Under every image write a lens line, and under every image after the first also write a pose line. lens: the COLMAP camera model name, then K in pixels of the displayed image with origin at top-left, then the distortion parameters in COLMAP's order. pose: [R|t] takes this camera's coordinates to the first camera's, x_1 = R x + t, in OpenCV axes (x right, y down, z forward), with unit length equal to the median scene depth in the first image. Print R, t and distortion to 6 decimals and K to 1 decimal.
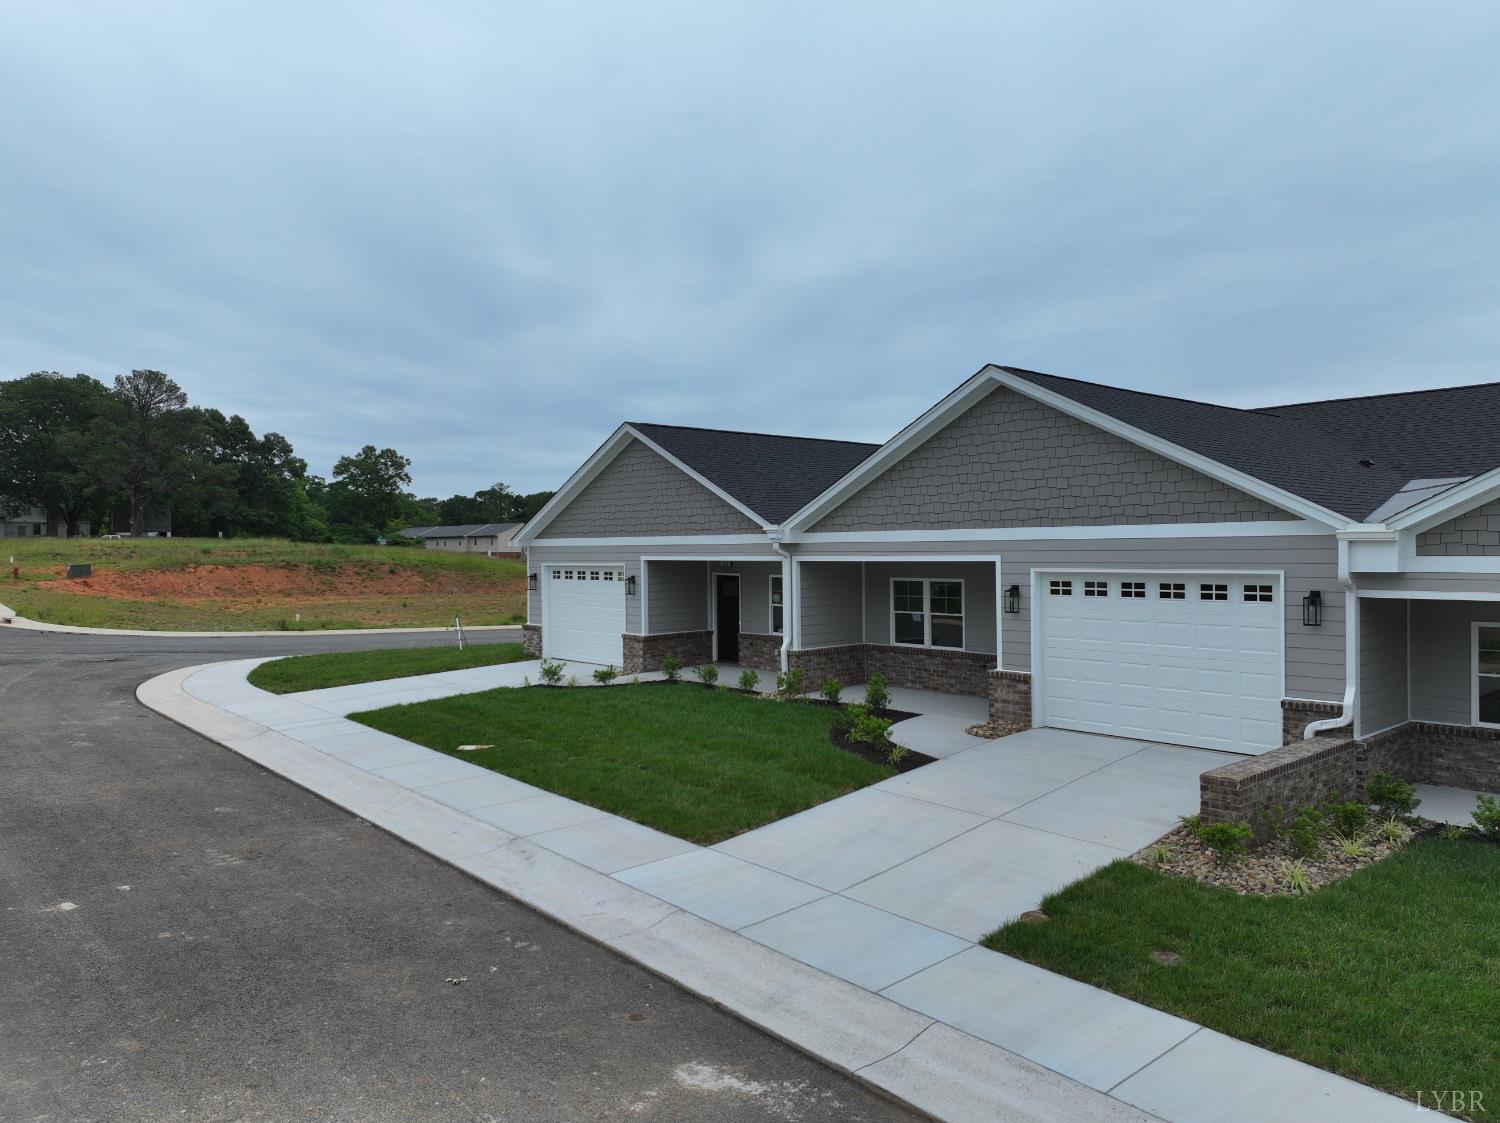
lens RADIAL K [[1050.0, 0, 754.0], [0, 1050.0, 554.5], [0, 0, 1]] dist [0.008984, -0.001684]
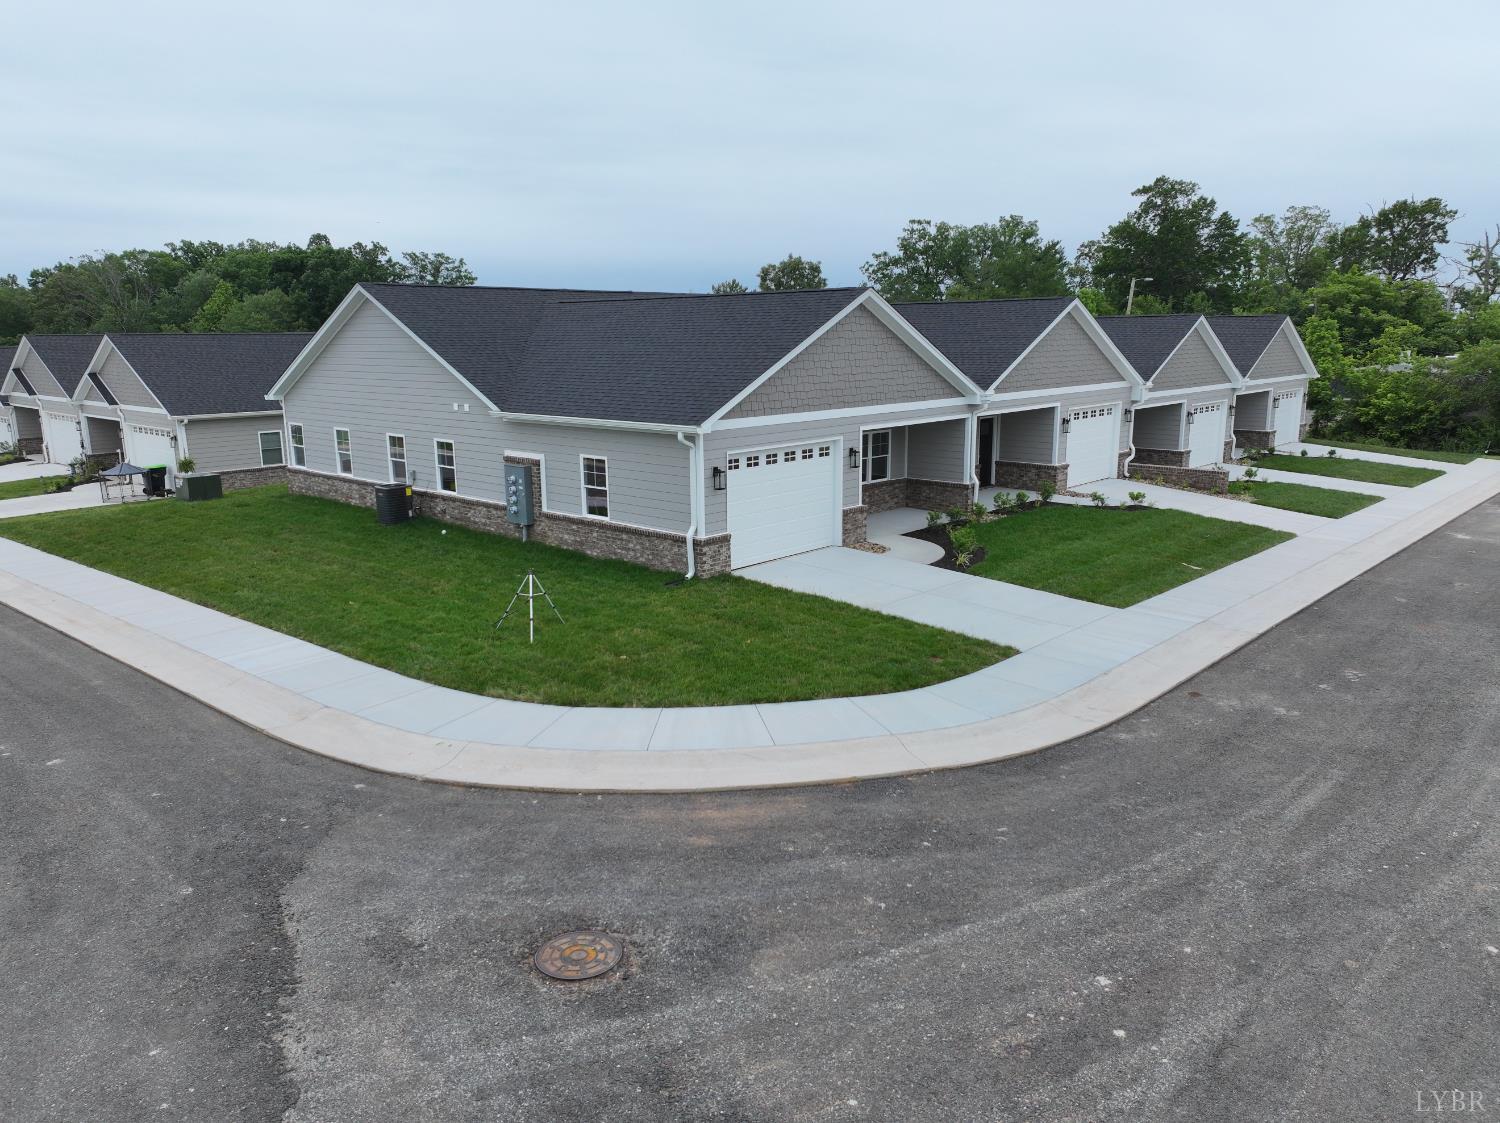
lens RADIAL K [[1050.0, 0, 746.2], [0, 1050.0, 552.2], [0, 0, 1]] dist [0.008984, -0.001684]
pose [[-0.095755, -0.190609, 0.976985, -1.513651], [0.020050, 0.980926, 0.193343, -0.105744], [-0.995203, 0.038102, -0.090107, 1.671548]]
